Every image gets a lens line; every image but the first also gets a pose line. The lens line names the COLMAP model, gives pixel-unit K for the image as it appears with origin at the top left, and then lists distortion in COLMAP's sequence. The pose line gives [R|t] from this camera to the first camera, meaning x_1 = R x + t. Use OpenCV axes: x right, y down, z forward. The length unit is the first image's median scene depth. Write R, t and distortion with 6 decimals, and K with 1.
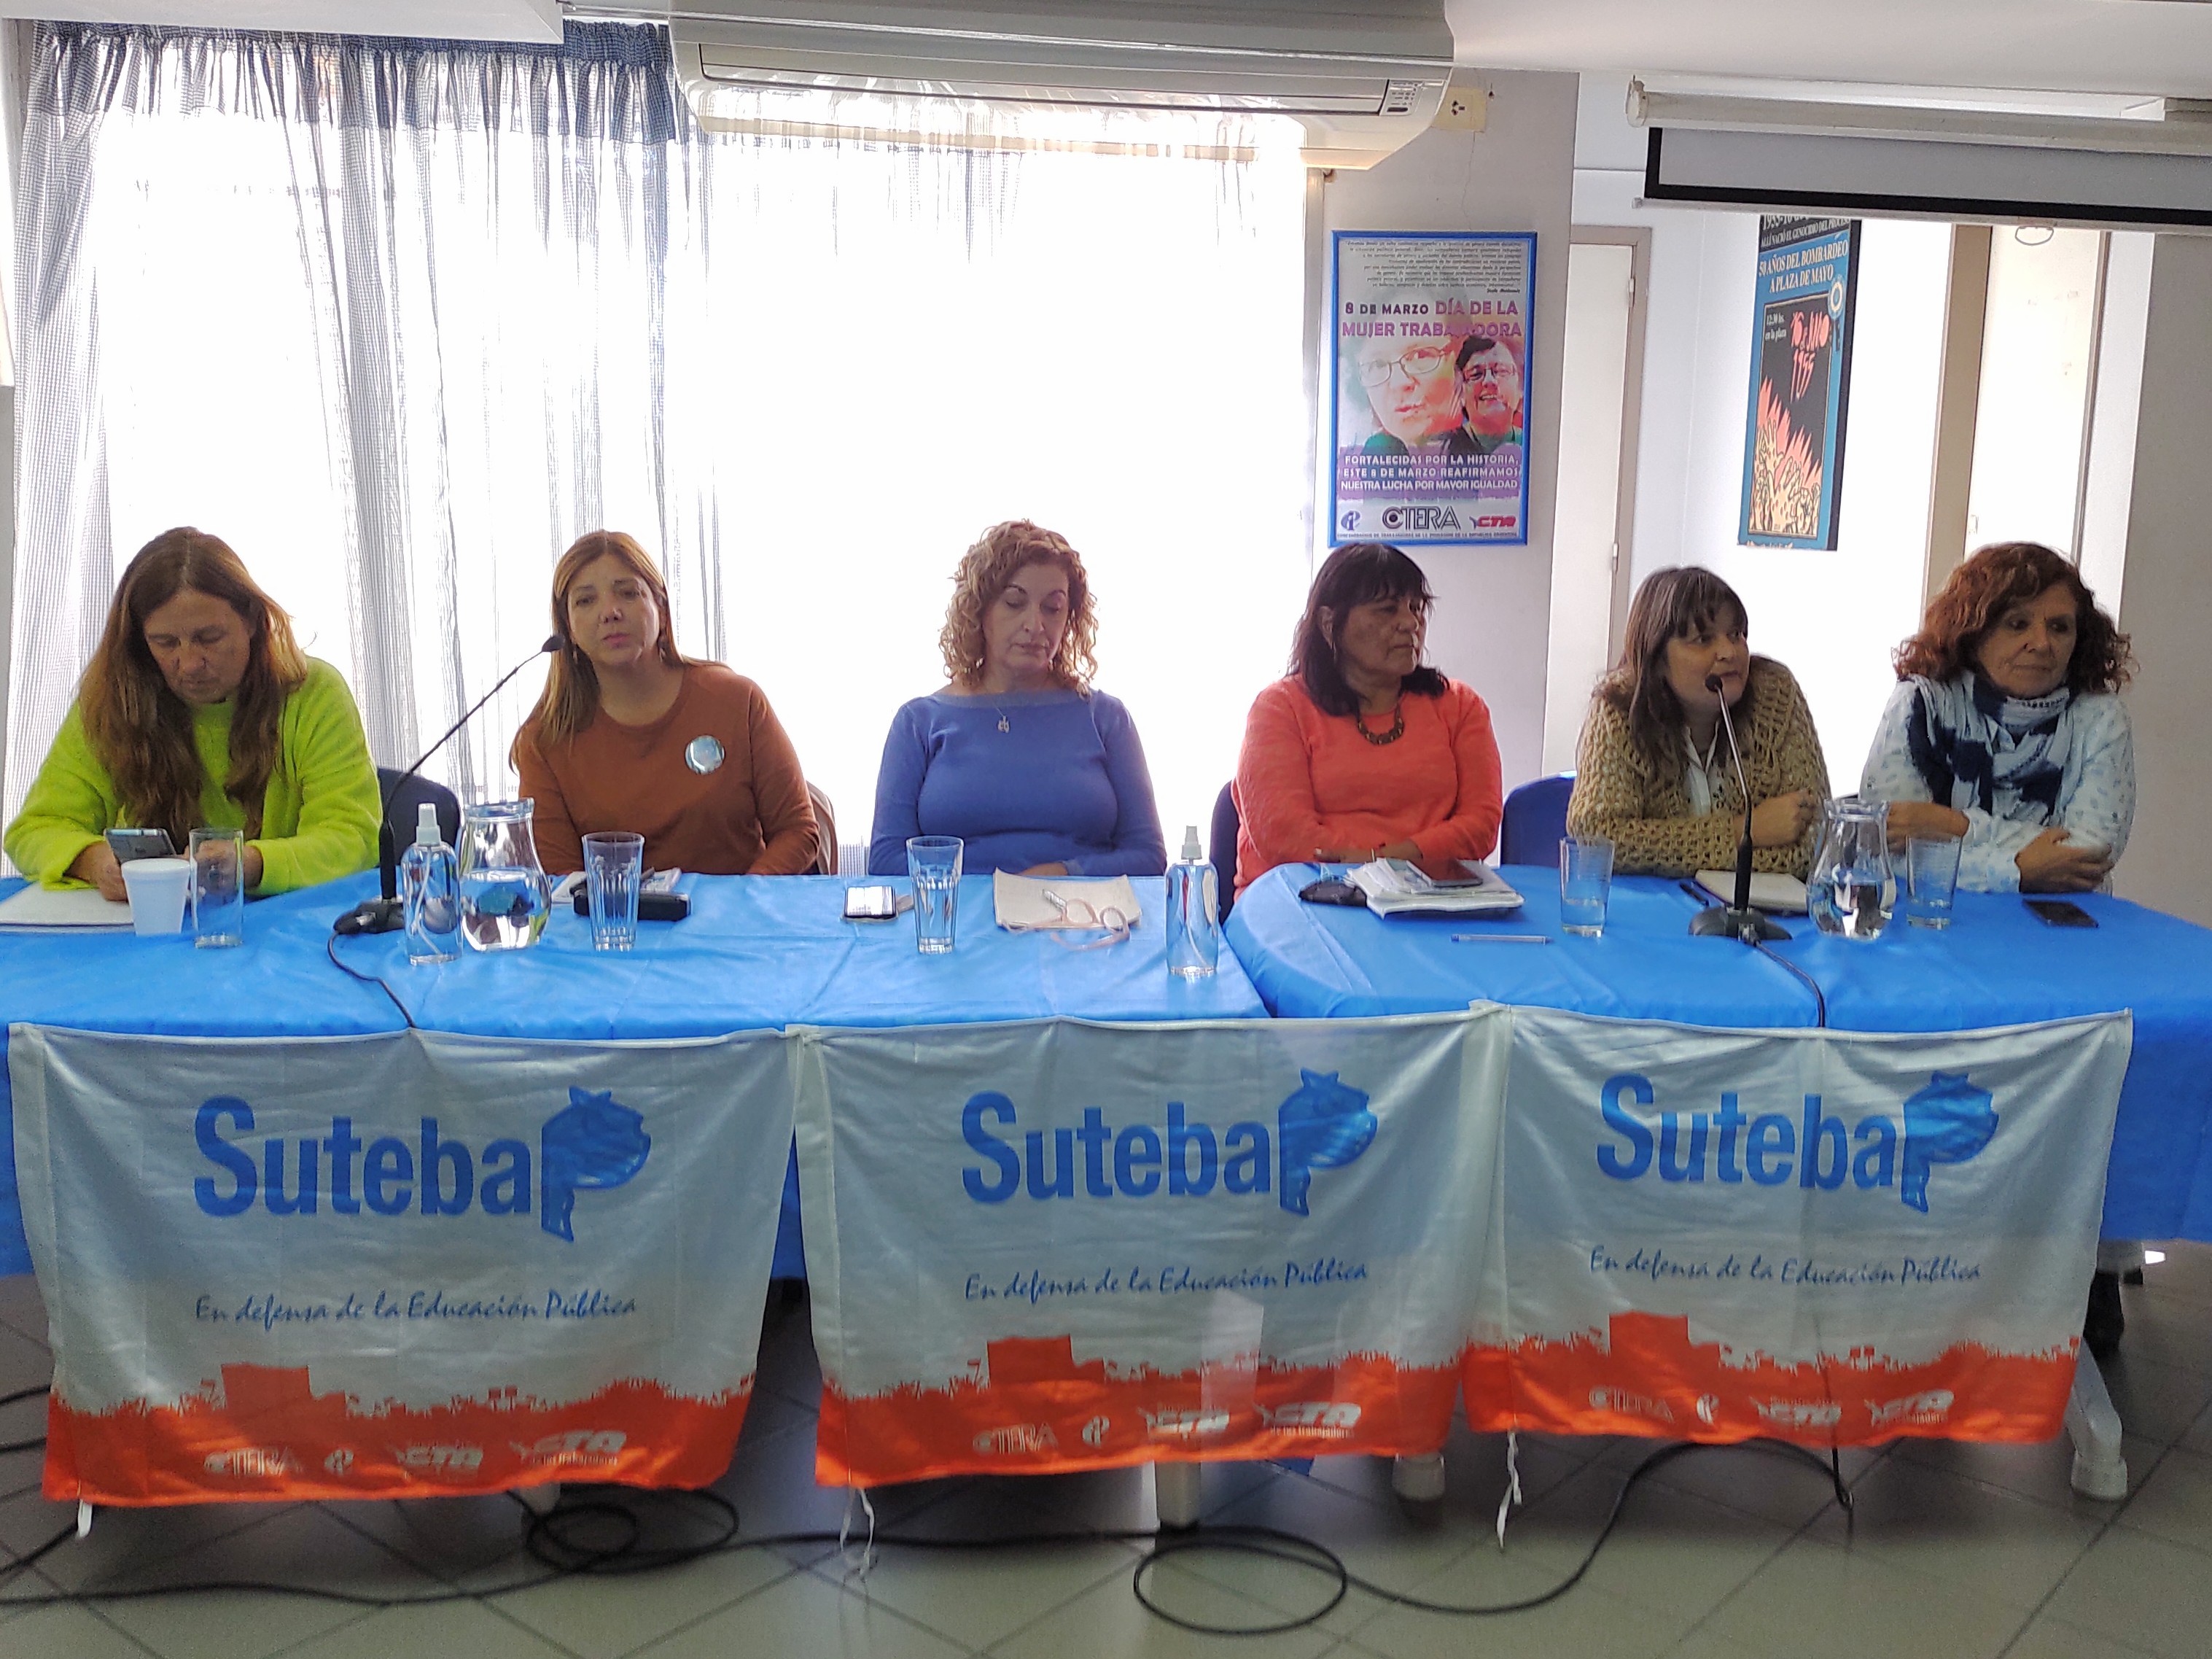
lens RADIAL K [[2078.3, 0, 1272.5], [0, 2078.3, 823.1], [0, 0, 1]] dist [0.202916, -0.408723]
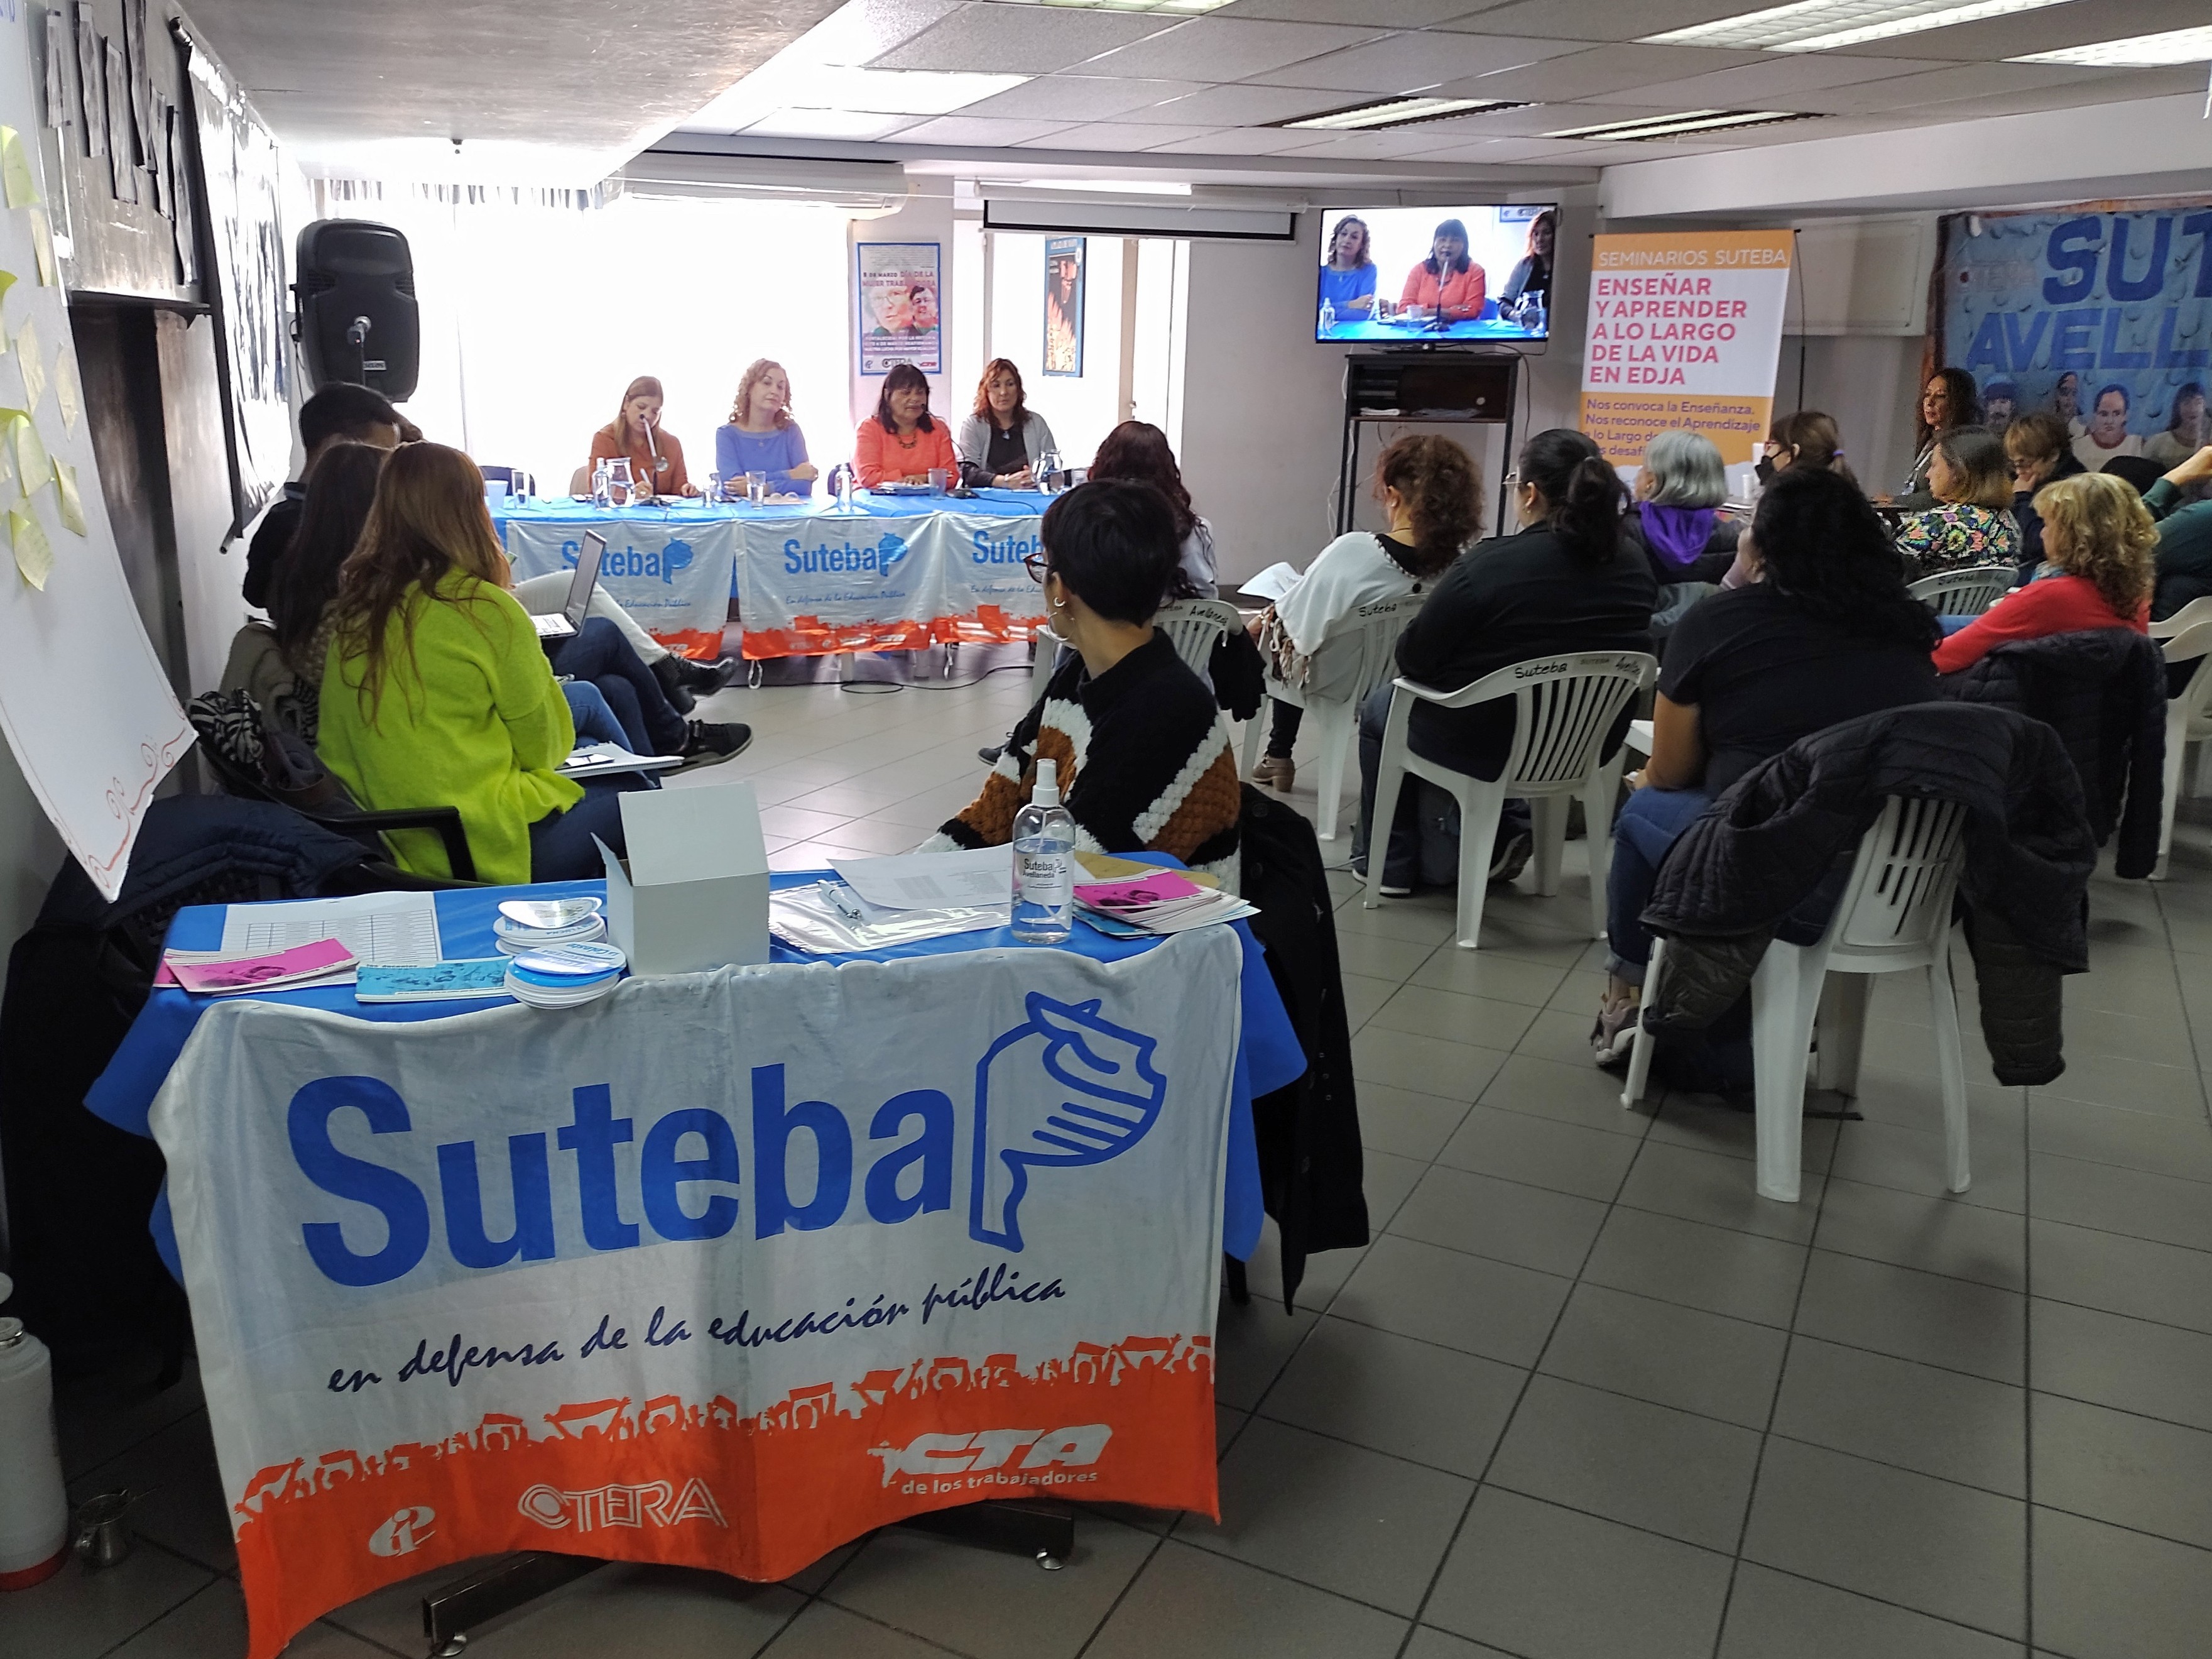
lens RADIAL K [[1664.8, 0, 955.0], [0, 1664.8, 752.1], [0, 0, 1]] dist [0.122058, -0.074380]
pose [[0.990537, -0.045642, 0.129434, -0.134251], [0.035170, 0.996006, 0.082069, 0.145078], [-0.132662, -0.076740, 0.988186, -0.954480]]
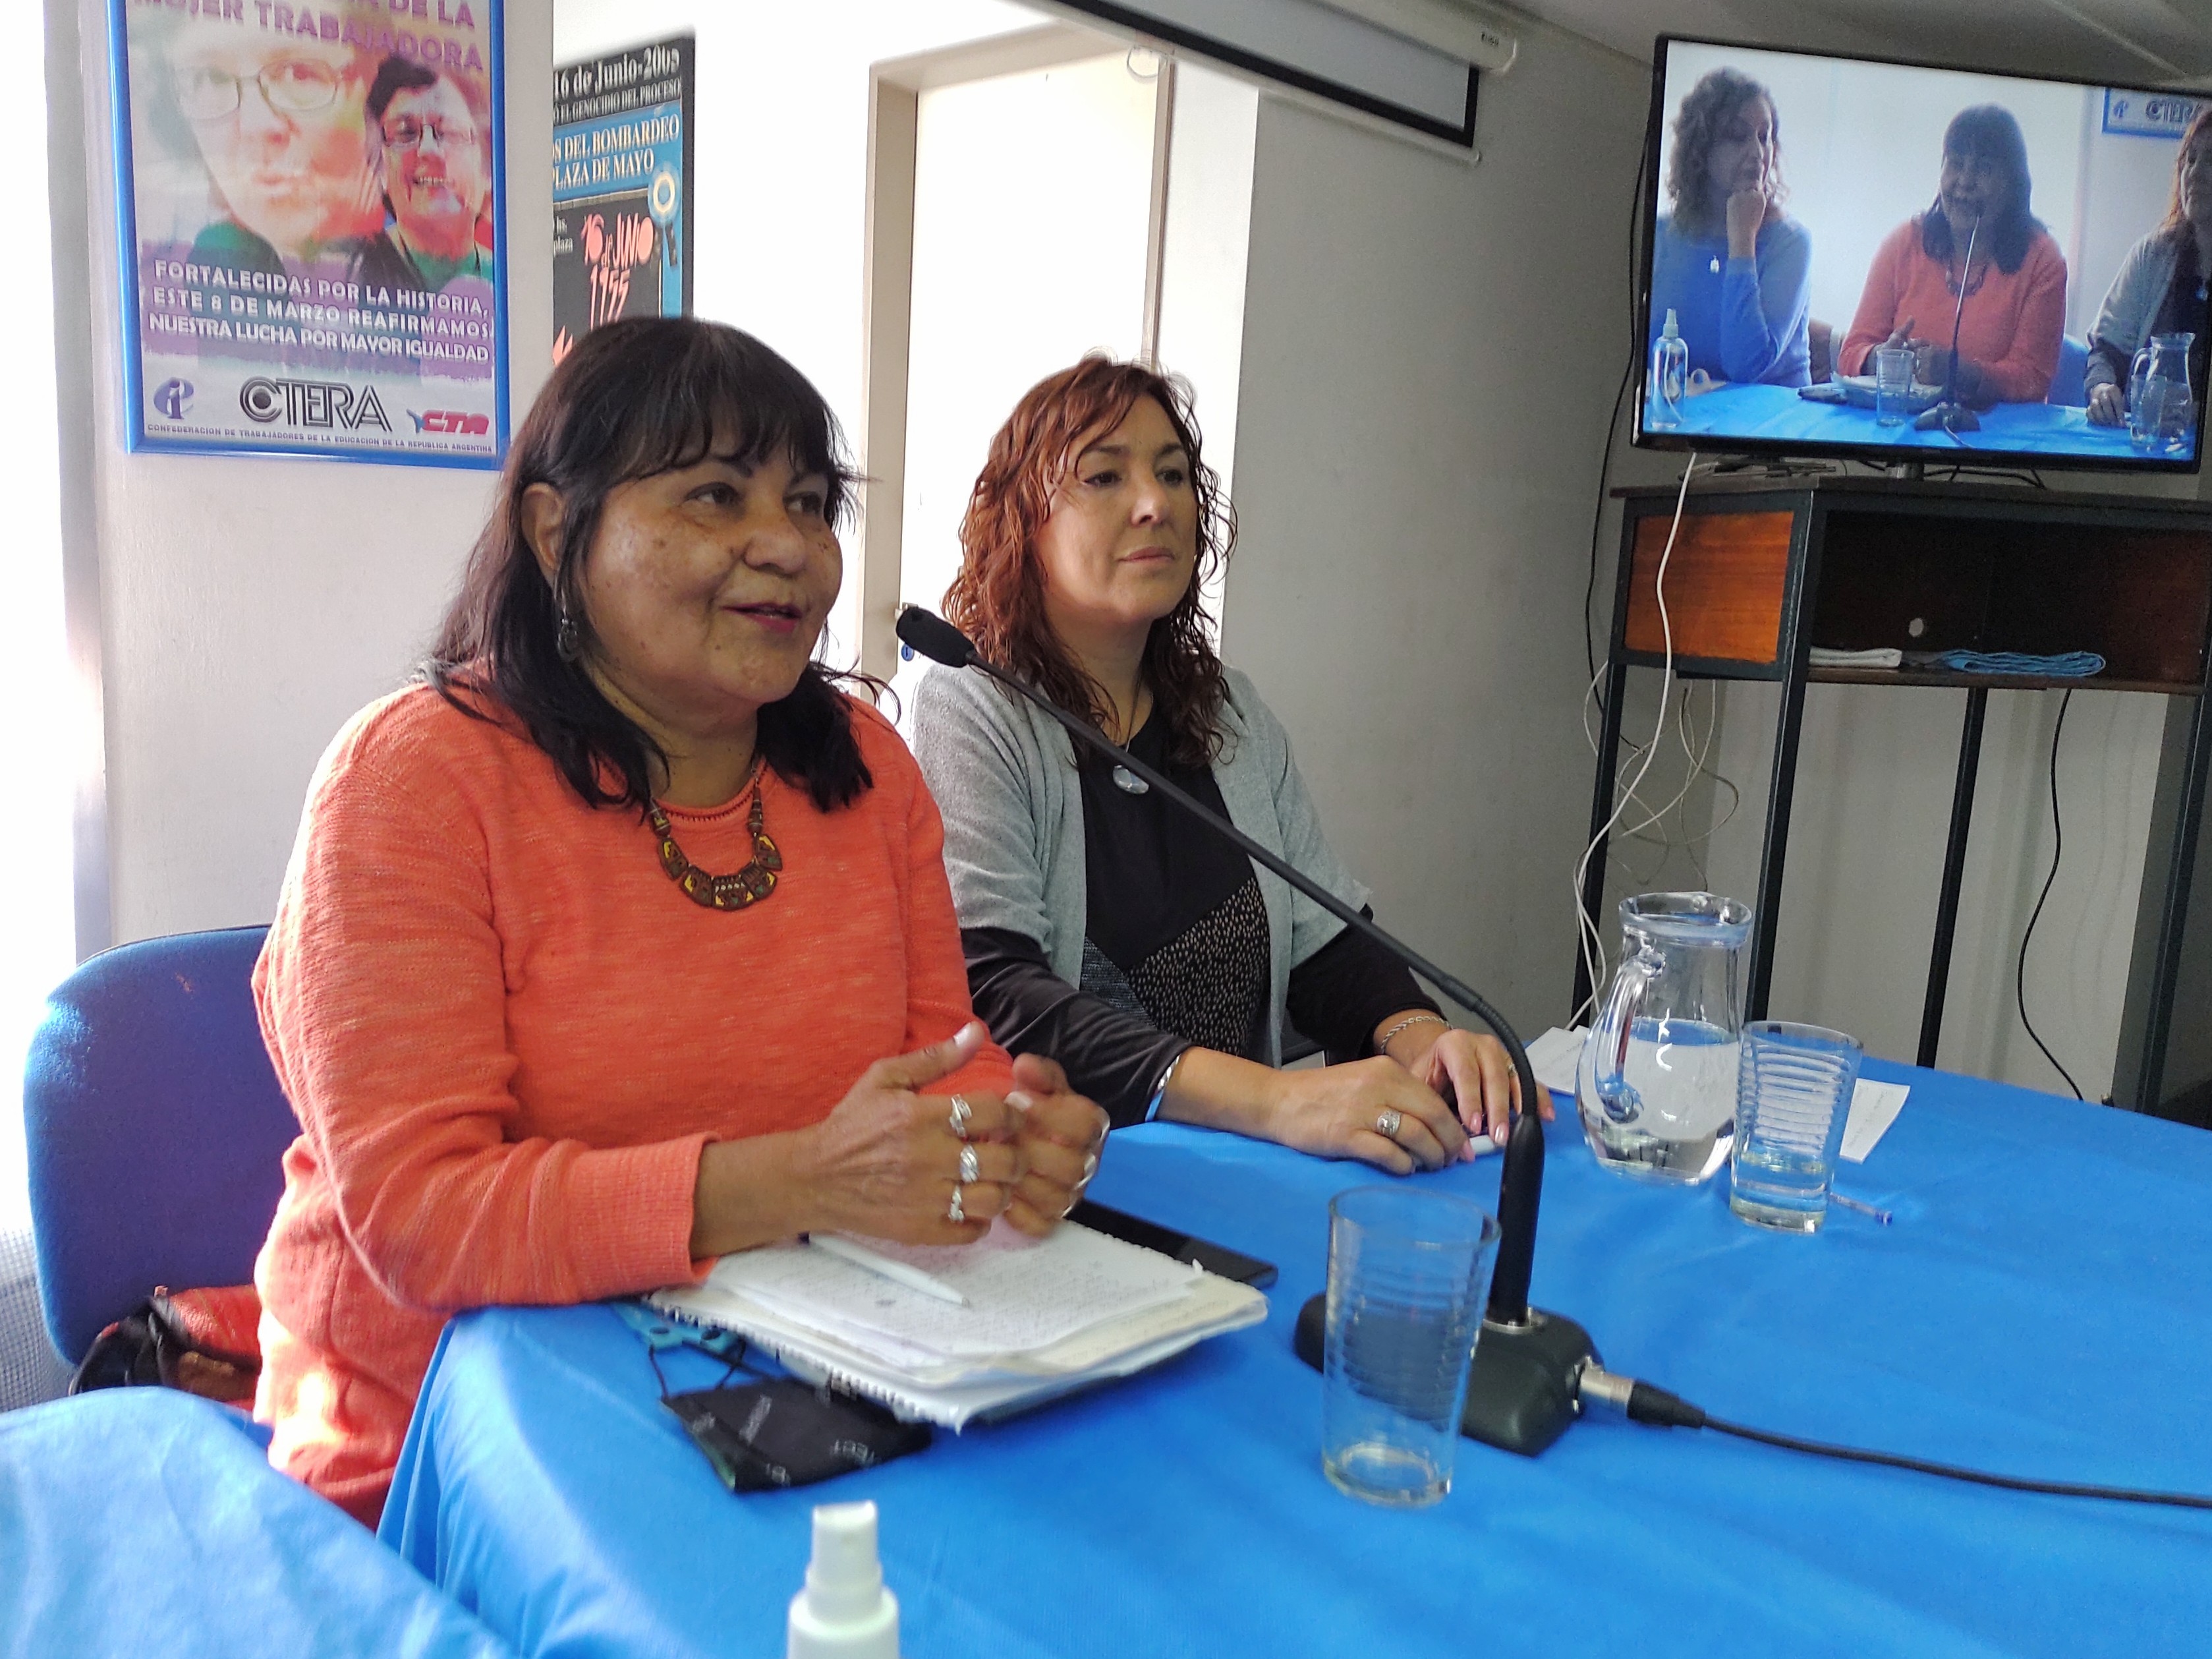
lens RADIAL K [[1927.7, 0, 992.6], [0, 1927.7, 870.1], [0, 0, 1]] dist [0.080994, -0.092093]
pose [[0.814628, -0.079191, 0.574552, -0.077346], [0.068286, 0.996840, 0.040577, -0.041066], [-0.575950, 0.006179, 0.817462, 0.520583]]
